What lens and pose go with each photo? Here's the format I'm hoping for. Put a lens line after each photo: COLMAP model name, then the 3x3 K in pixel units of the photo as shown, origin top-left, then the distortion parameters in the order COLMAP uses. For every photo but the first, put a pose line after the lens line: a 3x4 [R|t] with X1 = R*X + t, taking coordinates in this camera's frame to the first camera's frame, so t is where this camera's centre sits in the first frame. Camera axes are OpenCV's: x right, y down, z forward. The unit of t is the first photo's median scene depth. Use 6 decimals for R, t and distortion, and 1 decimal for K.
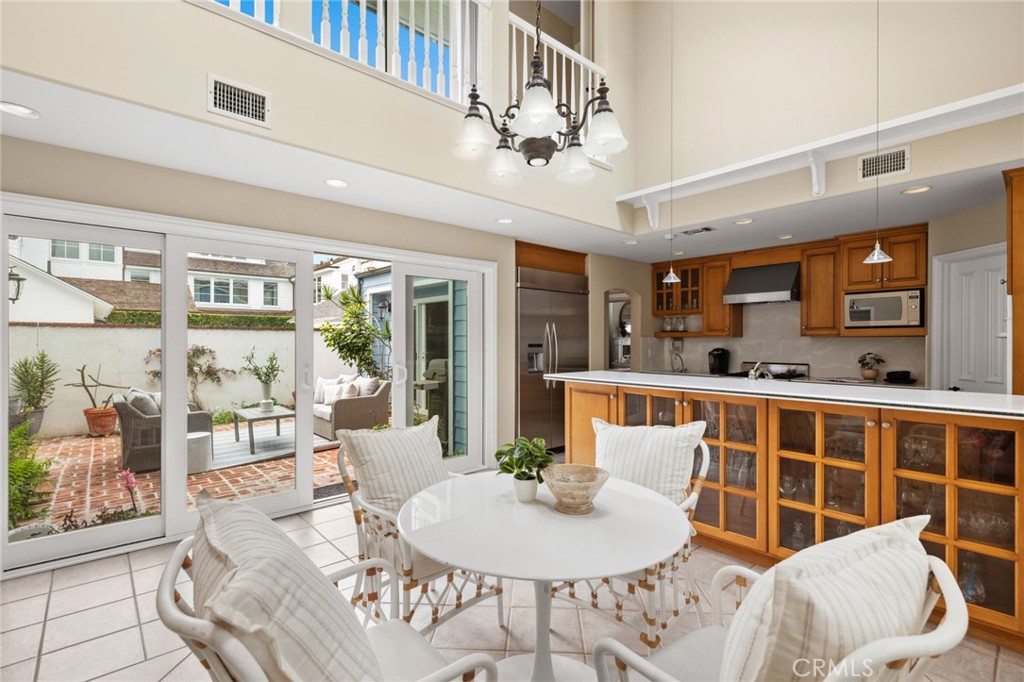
lens RADIAL K [[467.1, 0, 511.3], [0, 467.1, 343.1], [0, 0, 1]] dist [-0.001204, 0.000241]
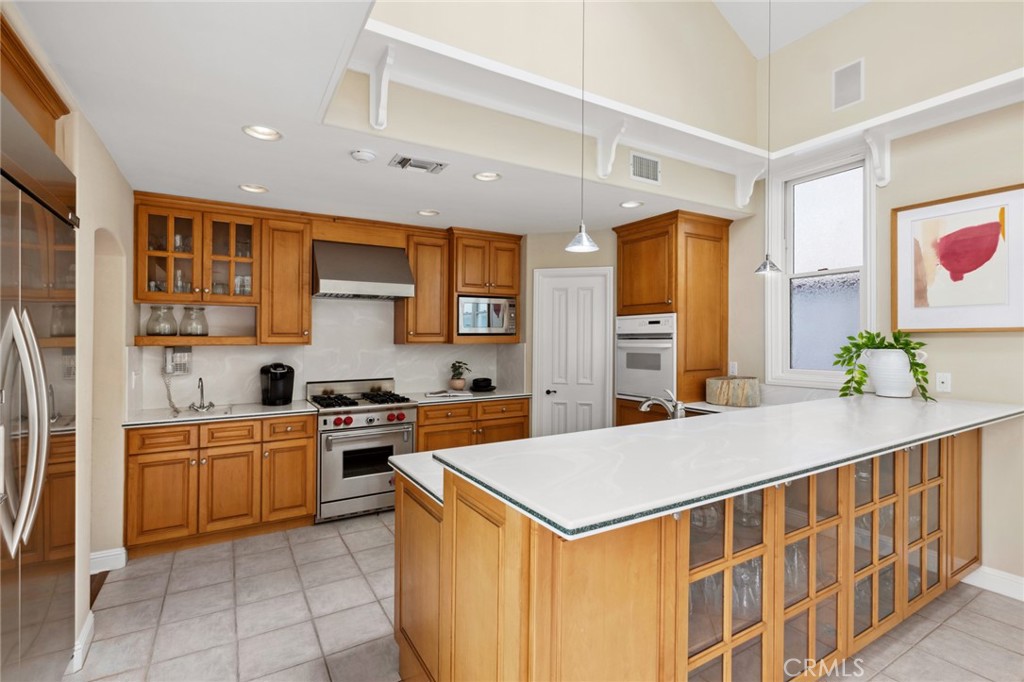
lens RADIAL K [[479.8, 0, 507.7], [0, 479.8, 334.0], [0, 0, 1]] dist [0.000469, 0.000522]
pose [[0.189429, 0.007830, 0.981863, -0.142563], [0.006872, 0.999933, -0.009300, -0.023180], [-0.981870, 0.008509, 0.189362, 0.702328]]
